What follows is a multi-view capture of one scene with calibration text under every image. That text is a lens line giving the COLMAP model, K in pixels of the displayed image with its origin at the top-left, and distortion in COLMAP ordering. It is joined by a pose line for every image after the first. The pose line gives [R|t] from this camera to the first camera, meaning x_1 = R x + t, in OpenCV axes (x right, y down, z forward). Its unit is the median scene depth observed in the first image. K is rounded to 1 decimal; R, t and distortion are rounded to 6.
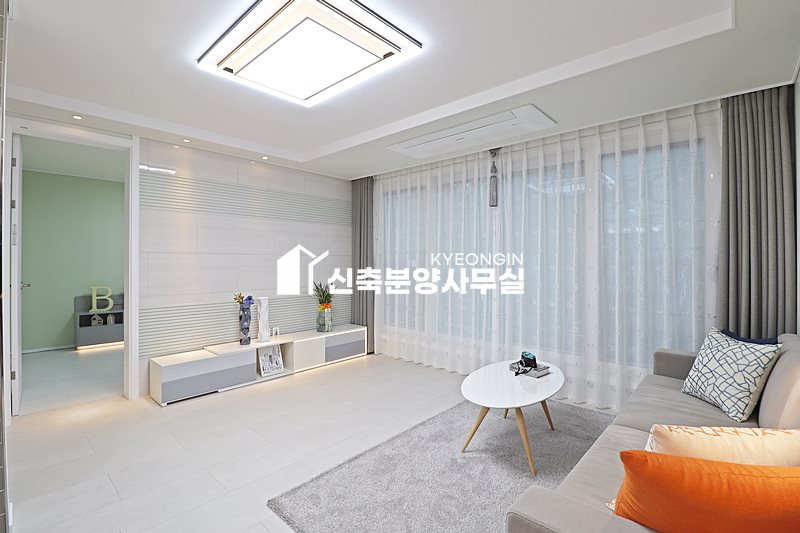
lens RADIAL K [[370.3, 0, 397.0], [0, 370.3, 258.5], [0, 0, 1]] dist [0.000105, -0.013670]
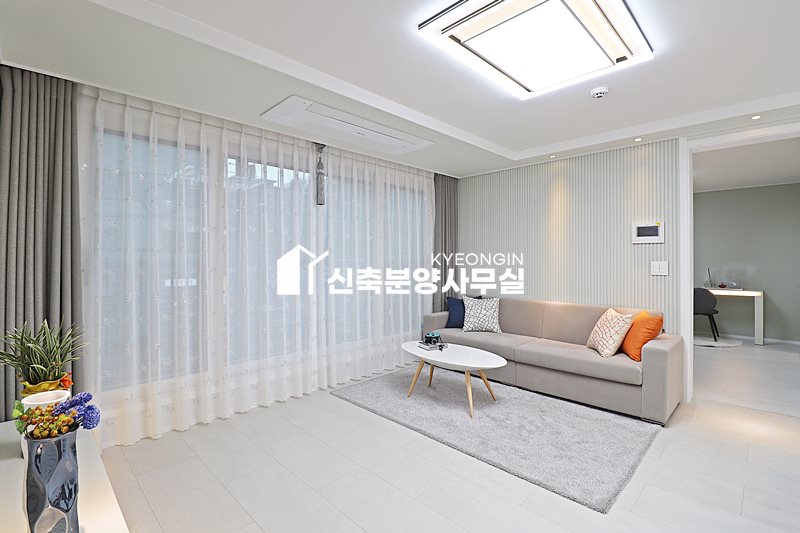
lens RADIAL K [[374.0, 0, 399.5], [0, 374.0, 259.9], [0, 0, 1]] dist [0.000814, -0.013010]
pose [[0.036290, -0.004213, 0.999332, -0.808400], [-0.004646, 0.999980, 0.004384, -0.006504], [-0.999330, -0.004802, 0.036270, 0.900728]]
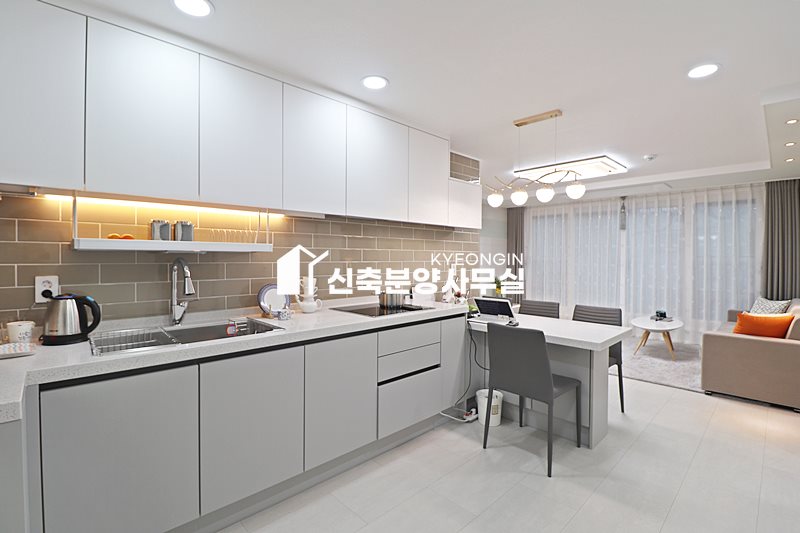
lens RADIAL K [[374.0, 0, 399.5], [0, 374.0, 259.9], [0, 0, 1]] dist [0.000814, -0.013010]
pose [[0.998478, 0.000871, -0.055151, -0.769955], [-0.000147, 0.999914, 0.013137, -0.030870], [0.055158, -0.013109, 0.998392, -0.872143]]
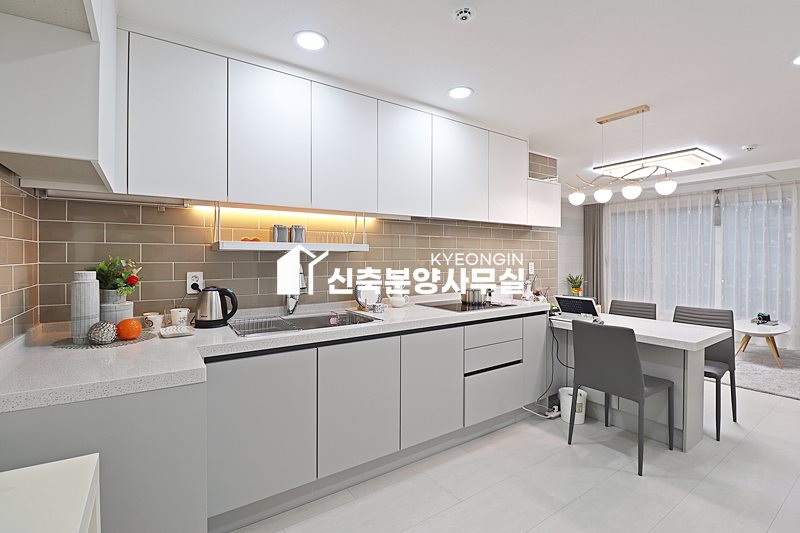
lens RADIAL K [[371.4, 0, 401.1], [0, 371.4, 257.6], [0, 0, 1]] dist [-0.001179, -0.013835]
pose [[0.975512, -0.003801, -0.219916, -0.810556], [0.005300, 0.999967, 0.006230, -0.028084], [0.219885, -0.007243, 0.975499, -0.928841]]
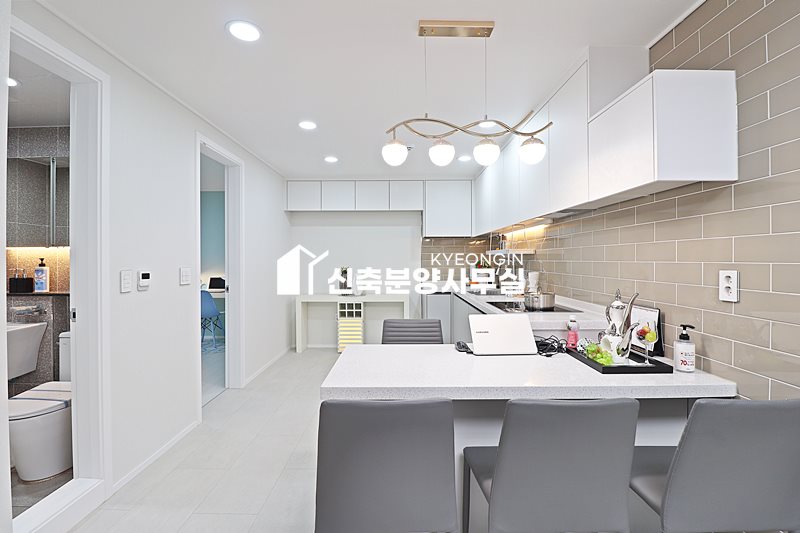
lens RADIAL K [[370.3, 0, 397.0], [0, 370.3, 258.5], [0, 0, 1]] dist [0.000105, -0.013670]
pose [[-0.740051, -0.000264, -0.672550, -0.018684], [0.007644, 0.999932, -0.008804, -0.014618], [0.672507, -0.011656, -0.739999, 0.461117]]
